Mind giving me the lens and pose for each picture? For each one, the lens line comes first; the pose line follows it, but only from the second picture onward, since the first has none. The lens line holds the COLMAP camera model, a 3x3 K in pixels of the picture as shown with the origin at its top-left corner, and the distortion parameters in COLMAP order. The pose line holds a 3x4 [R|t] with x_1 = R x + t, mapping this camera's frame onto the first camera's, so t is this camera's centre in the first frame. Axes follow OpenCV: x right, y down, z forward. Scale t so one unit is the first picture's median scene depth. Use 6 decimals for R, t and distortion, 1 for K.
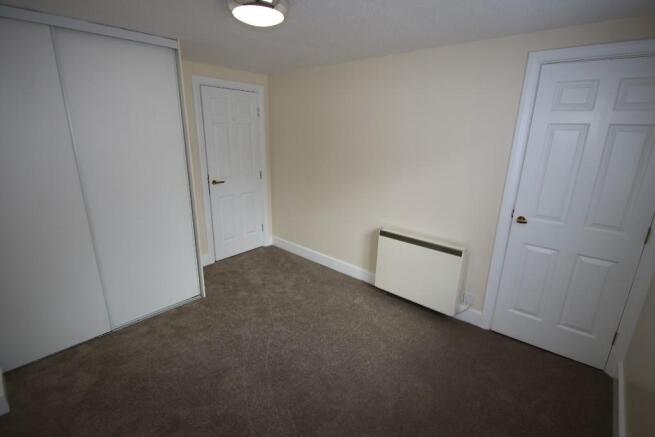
lens RADIAL K [[309.0, 0, 328.4], [0, 309.0, 217.6], [0, 0, 1]] dist [0.004919, -0.000159]
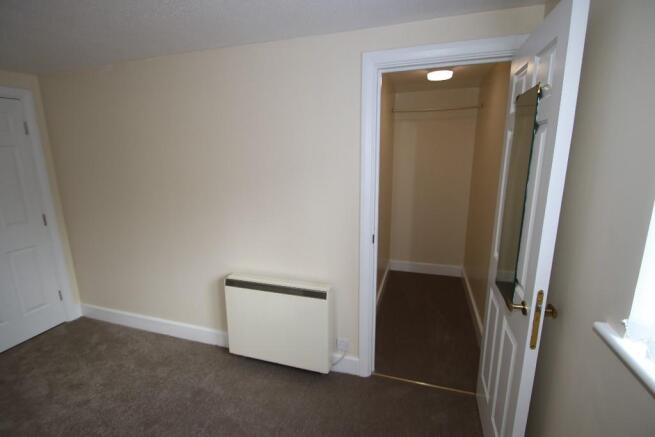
lens RADIAL K [[309.0, 0, 329.1], [0, 309.0, 218.4], [0, 0, 1]] dist [0.004919, -0.000159]
pose [[0.913710, -0.117313, 0.389065, 0.108605], [0.141083, 0.989448, -0.032987, -0.039308], [-0.381090, 0.085031, 0.920619, 0.175202]]
